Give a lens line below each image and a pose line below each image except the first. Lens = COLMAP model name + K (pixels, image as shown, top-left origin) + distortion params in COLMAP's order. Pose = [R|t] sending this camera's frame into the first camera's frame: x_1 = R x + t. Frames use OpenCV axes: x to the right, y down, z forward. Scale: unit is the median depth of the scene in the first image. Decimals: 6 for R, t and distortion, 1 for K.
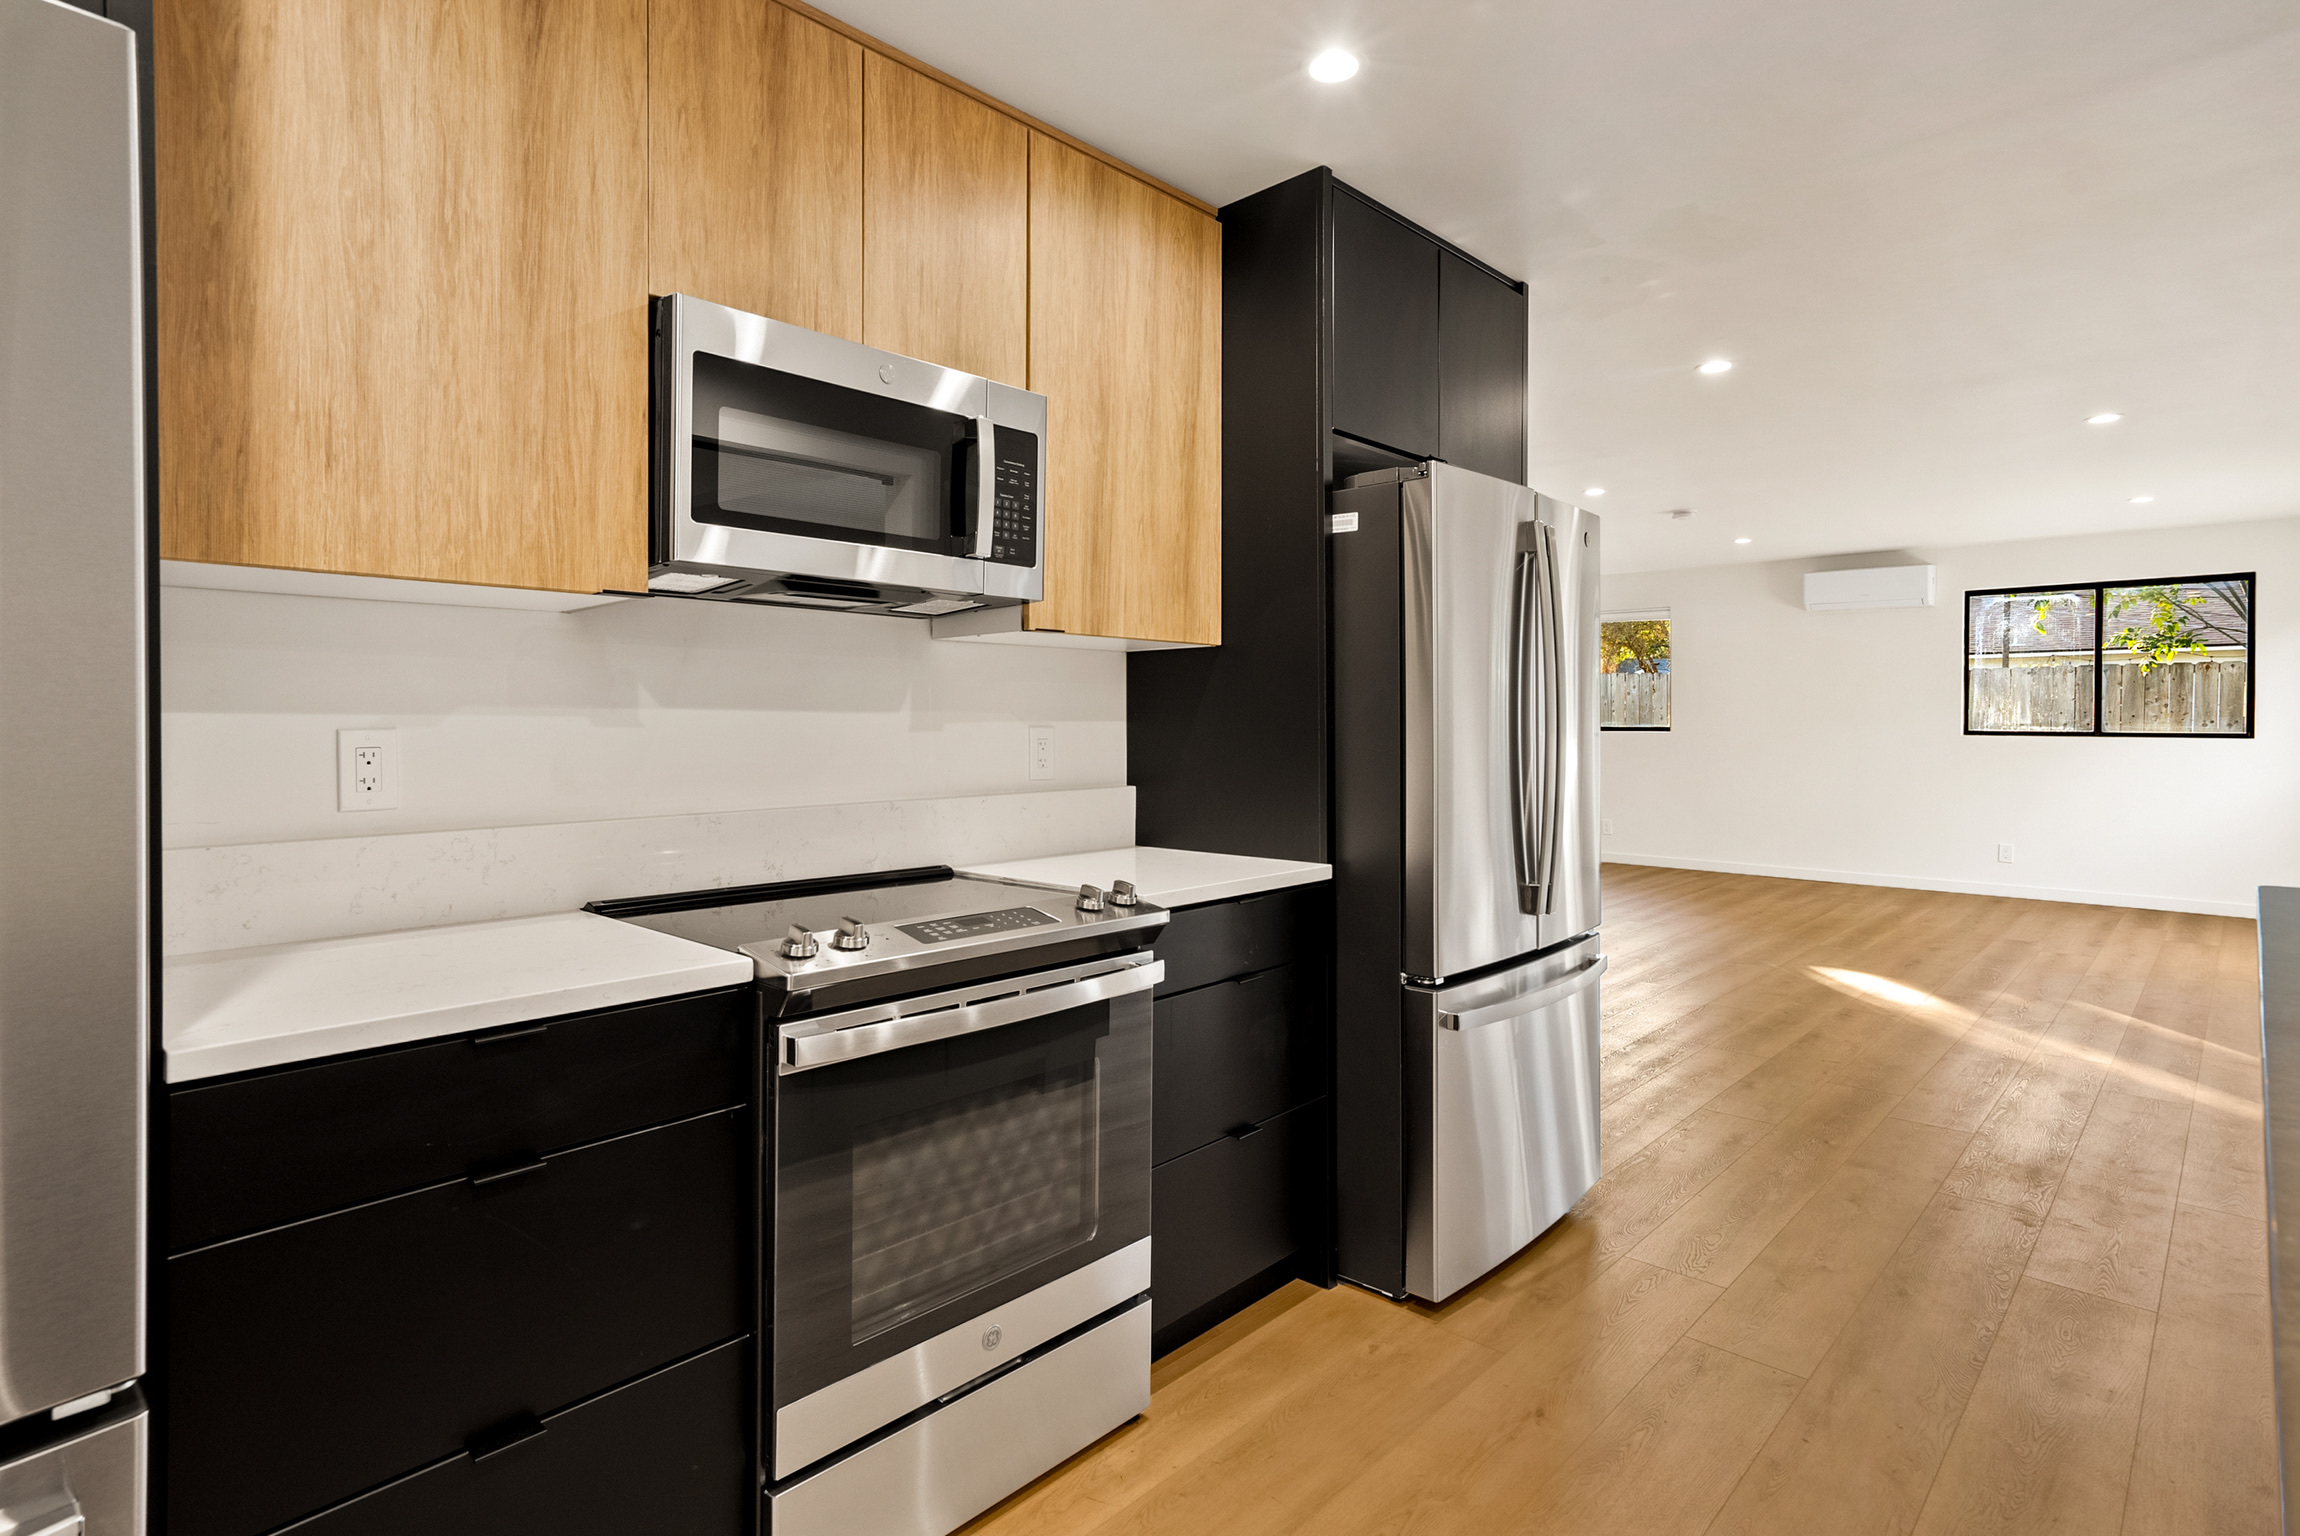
lens RADIAL K [[1198.6, 0, 1133.3], [0, 1198.6, 737.3], [0, 0, 1]] dist [0.027186, 0.002133]
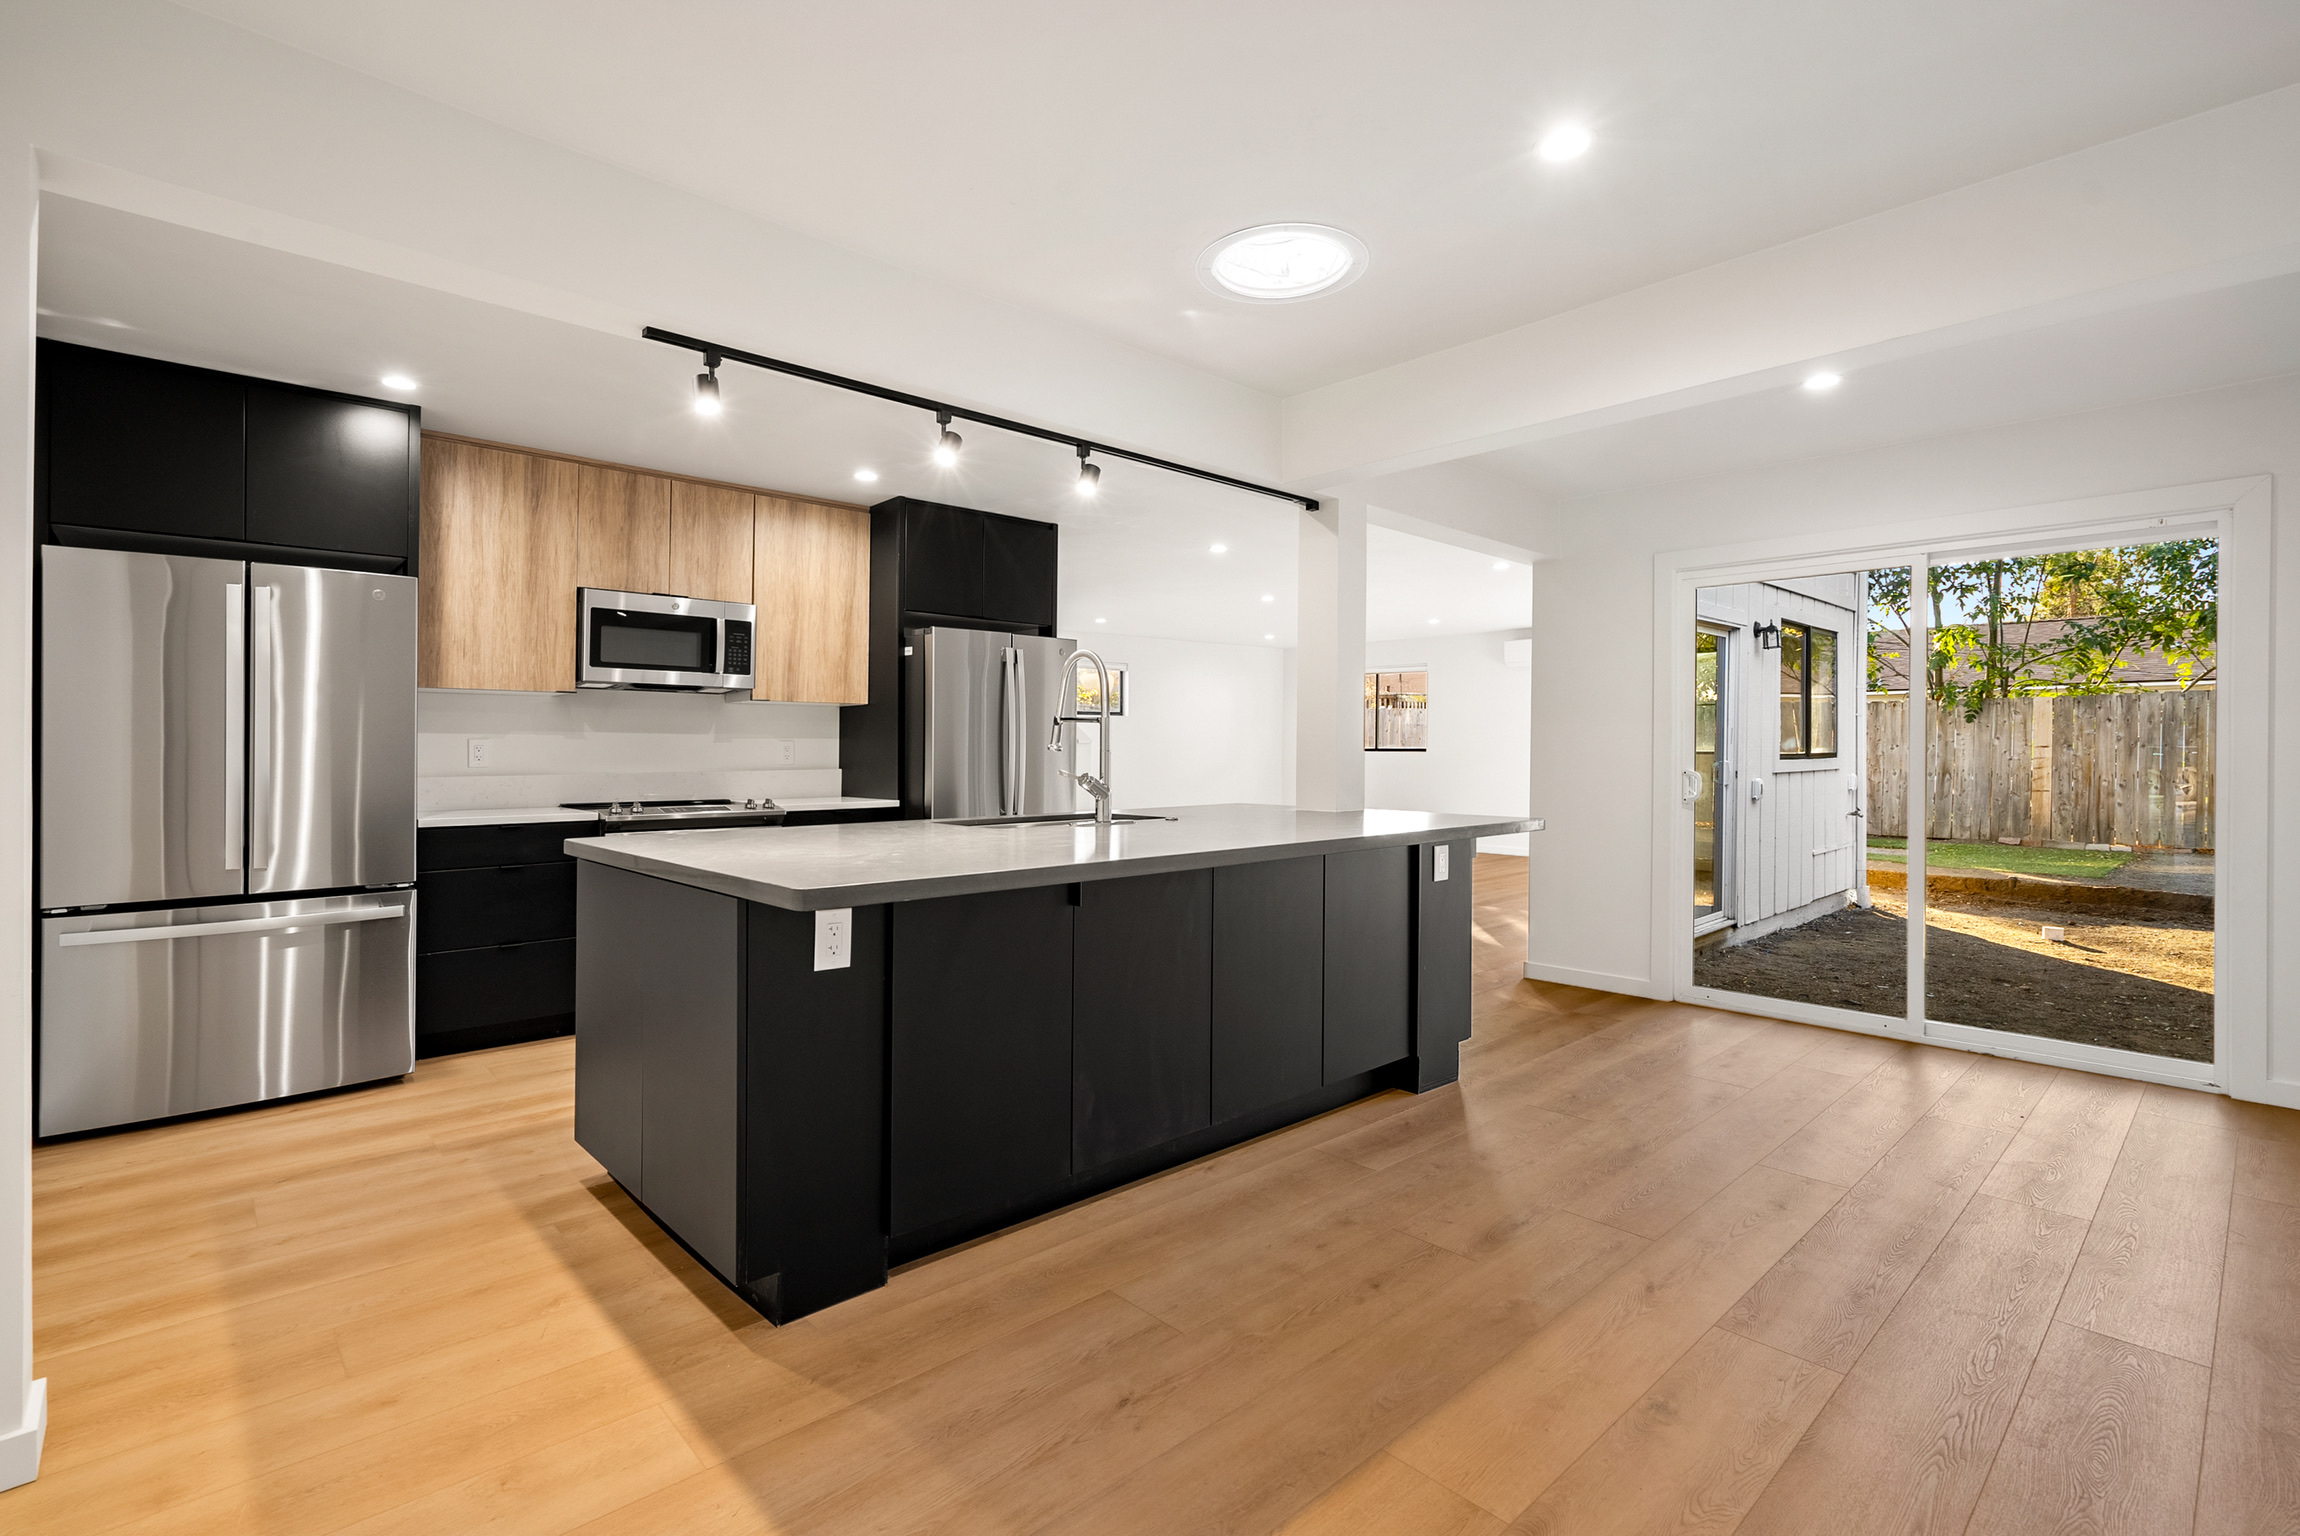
lens RADIAL K [[1035.3, 0, 1161.1], [0, 1035.3, 753.4], [0, 0, 1]] dist [-0.001509, -0.000006]
pose [[0.999524, -0.000220, -0.030848, 0.718096], [-0.000024, 0.999969, -0.007900, 0.030749], [0.030848, 0.007897, 0.999493, -0.951407]]
